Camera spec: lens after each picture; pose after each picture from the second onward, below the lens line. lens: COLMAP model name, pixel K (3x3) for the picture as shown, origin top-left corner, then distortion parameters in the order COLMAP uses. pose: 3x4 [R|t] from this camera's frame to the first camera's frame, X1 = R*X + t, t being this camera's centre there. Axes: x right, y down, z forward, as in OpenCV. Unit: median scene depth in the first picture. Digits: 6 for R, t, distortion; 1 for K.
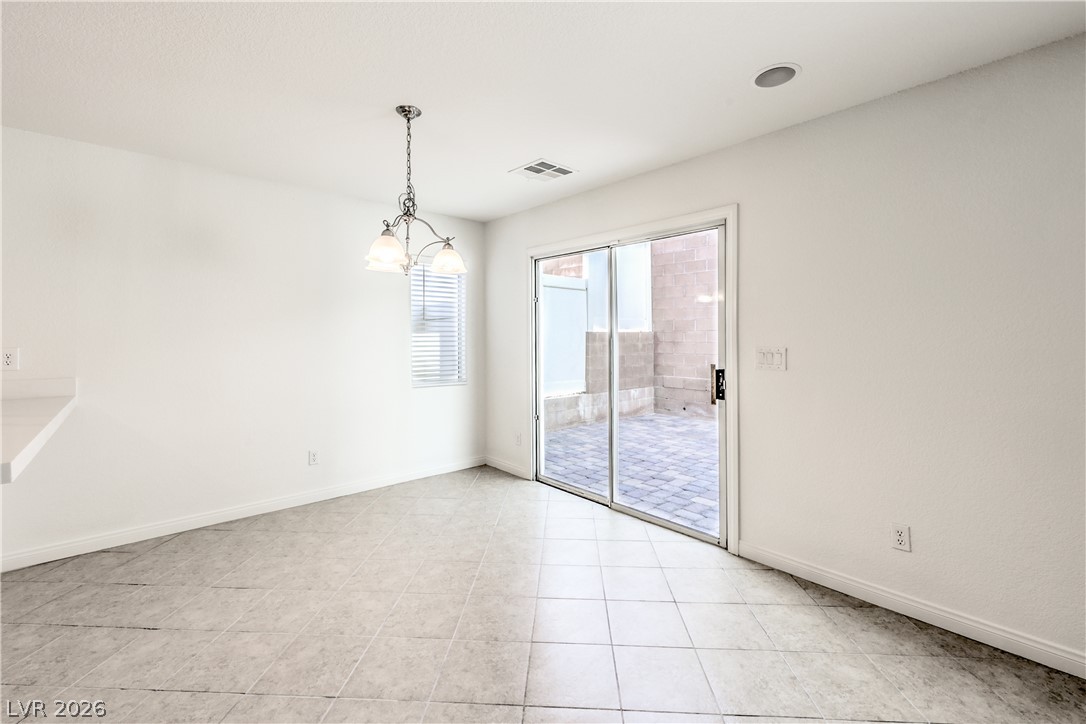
lens RADIAL K [[457.8, 0, 543.3], [0, 457.8, 334.7], [0, 0, 1]] dist [-0.050898, 0.000107]
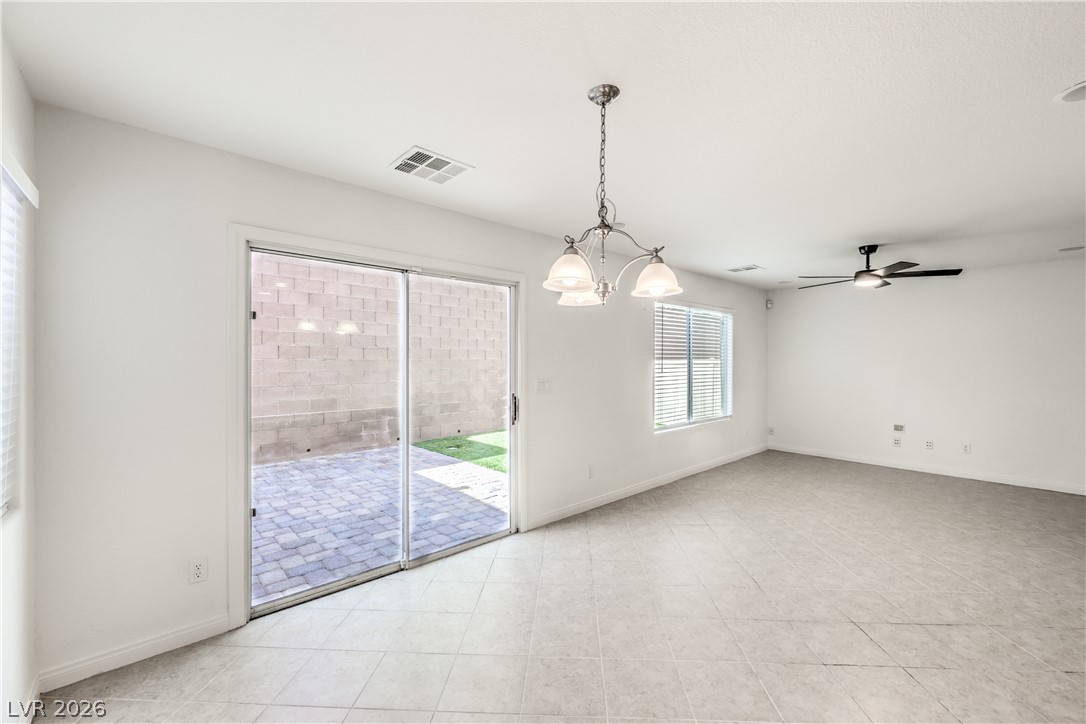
lens RADIAL K [[442.9, 0, 549.3], [0, 442.9, 360.1], [0, 0, 1]] dist [0.000178, 0.000326]
pose [[-0.010115, -0.000277, 0.999949, -0.334536], [-0.005733, 0.999984, 0.000219, -0.010983], [-0.999932, -0.005730, -0.010117, 0.345251]]
